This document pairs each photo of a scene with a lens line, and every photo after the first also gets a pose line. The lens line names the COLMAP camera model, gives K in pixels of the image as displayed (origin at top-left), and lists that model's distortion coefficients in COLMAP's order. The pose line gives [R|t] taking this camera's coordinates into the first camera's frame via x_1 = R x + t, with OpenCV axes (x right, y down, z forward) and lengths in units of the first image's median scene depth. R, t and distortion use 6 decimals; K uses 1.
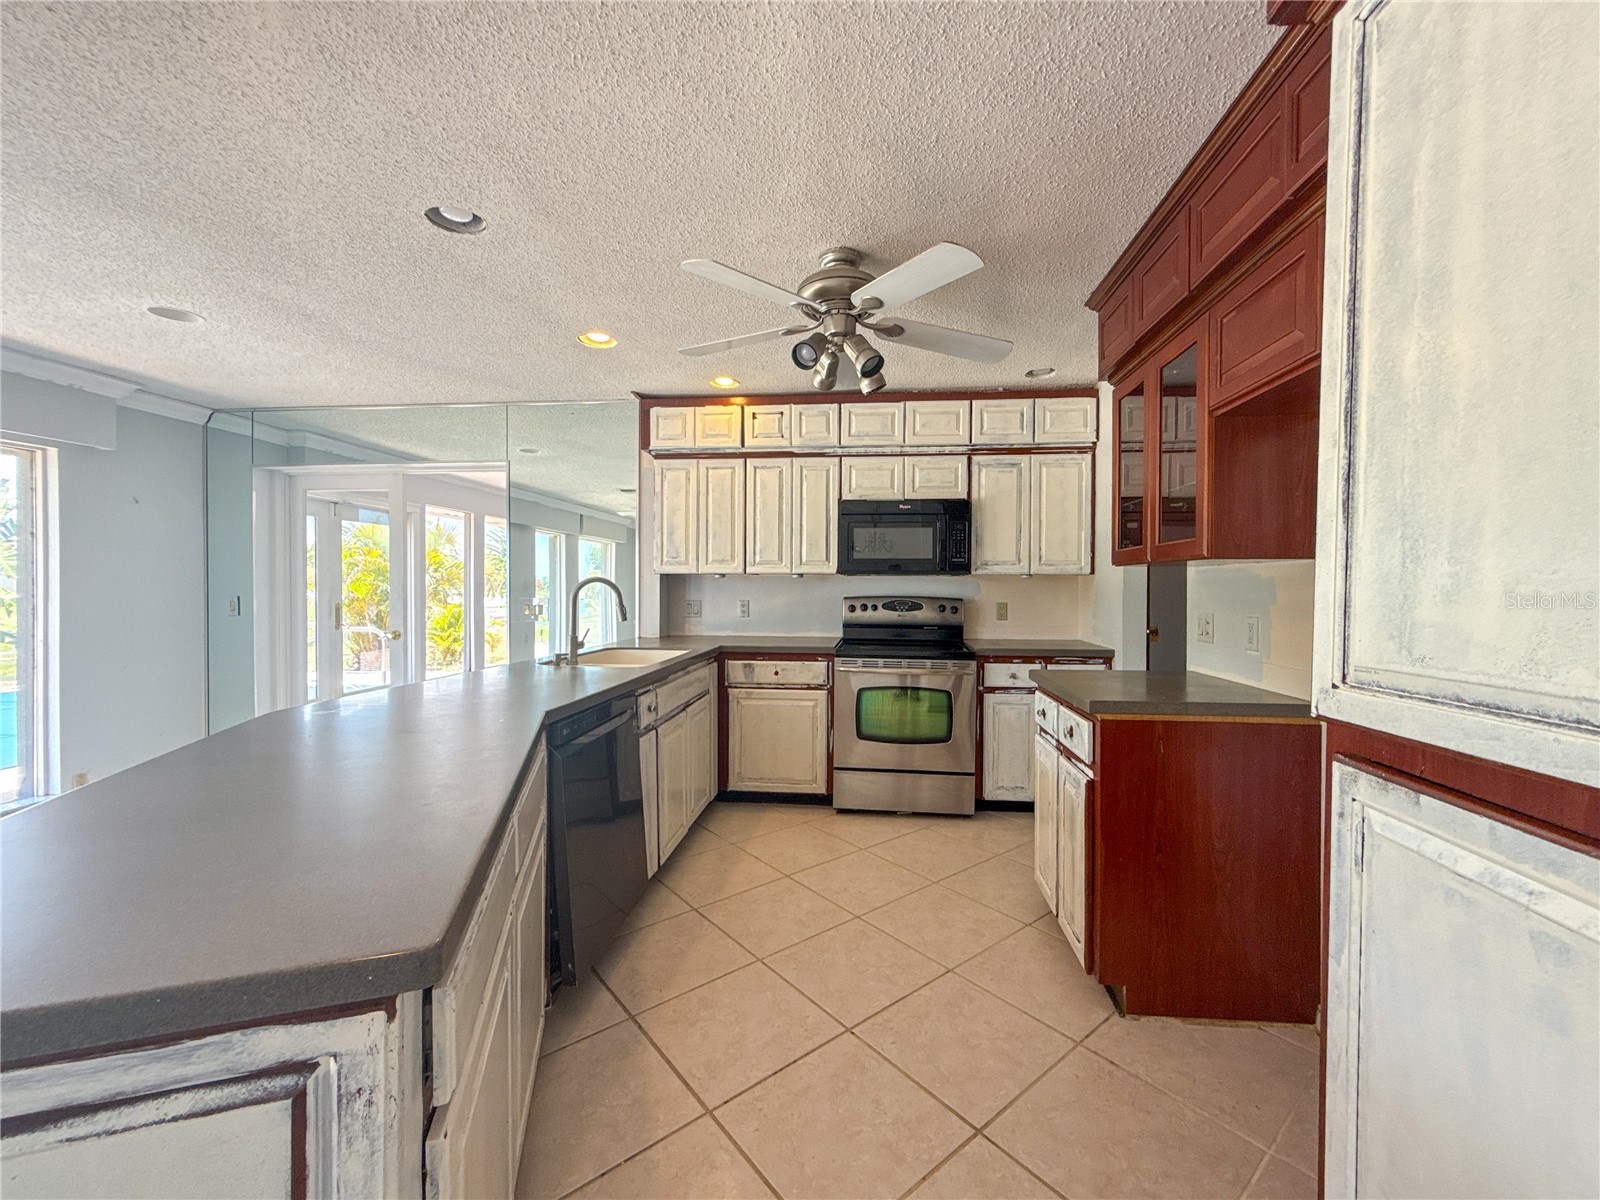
lens RADIAL K [[655.9, 0, 797.6], [0, 655.9, 606.0], [0, 0, 1]] dist [0.002967, 0.000158]
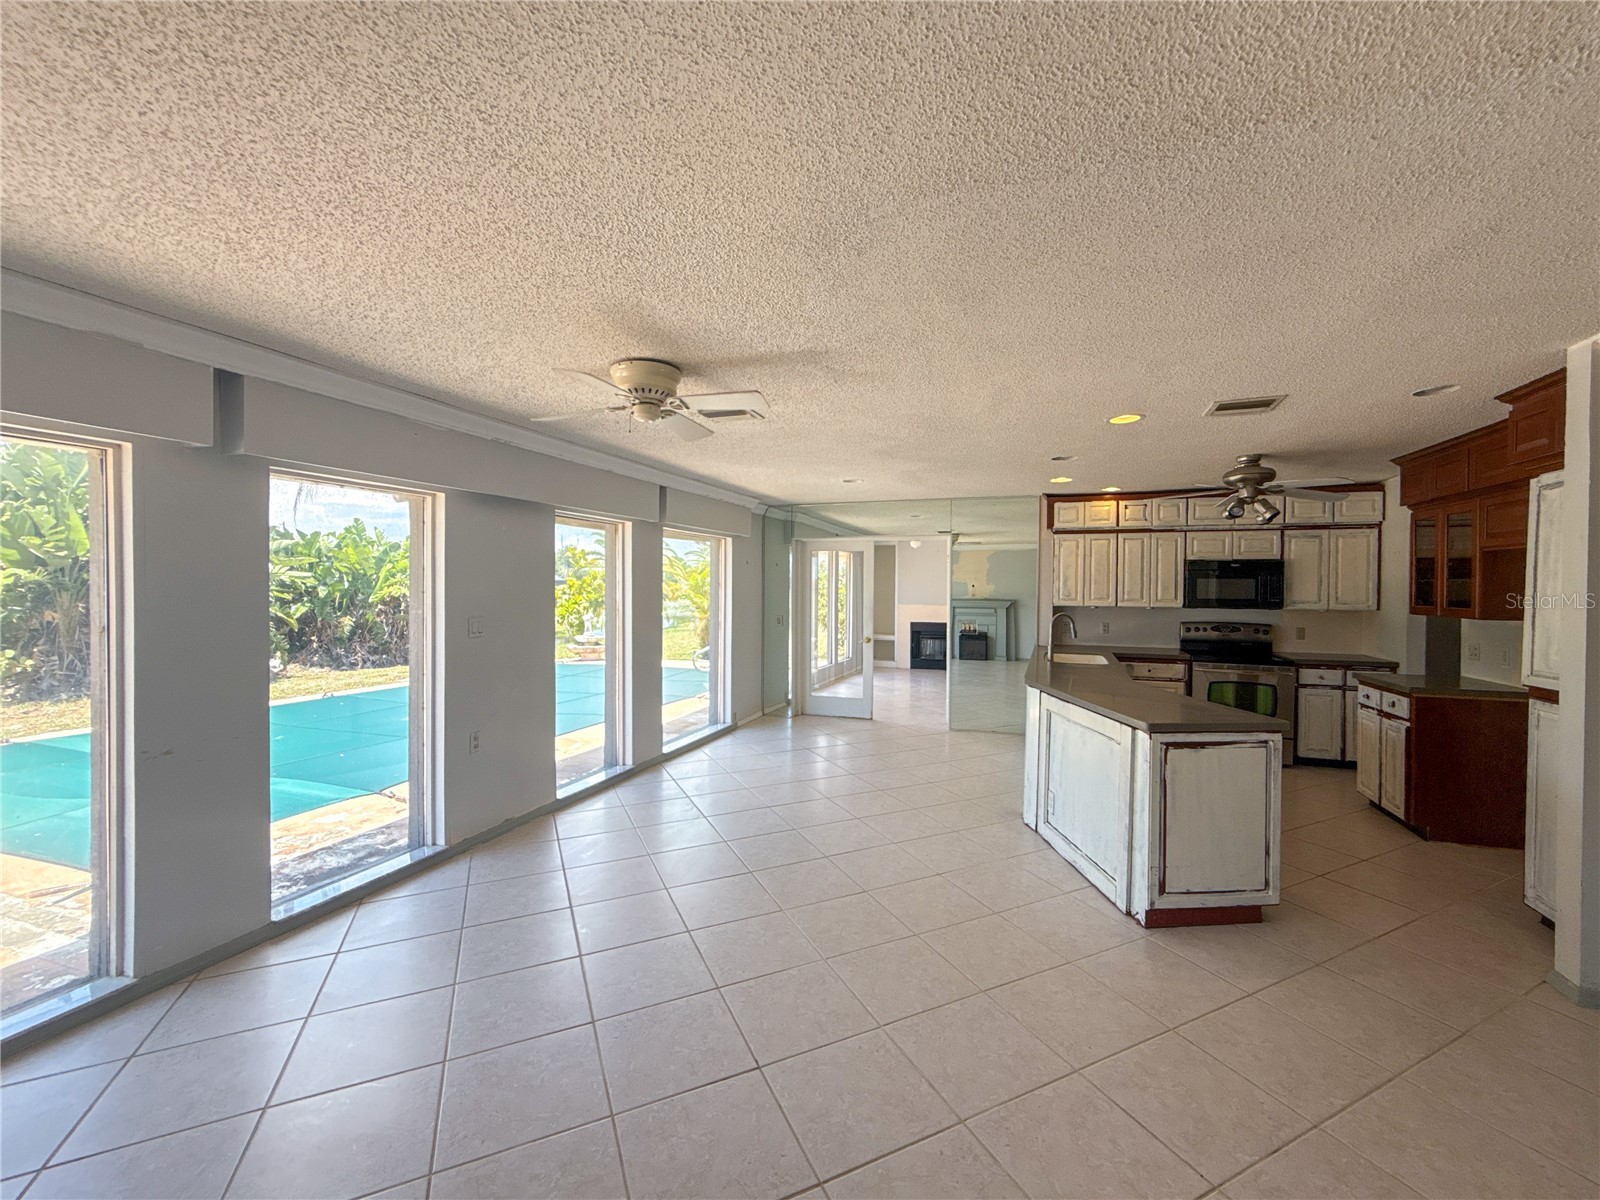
lens RADIAL K [[655.9, 0, 803.3], [0, 655.9, 601.8], [0, 0, 1]] dist [0.002967, 0.000158]
pose [[0.974865, 0.008318, -0.222640, -0.470908], [-0.009564, 0.999944, -0.004519, -0.047790], [0.222590, 0.006534, 0.974890, -0.711627]]
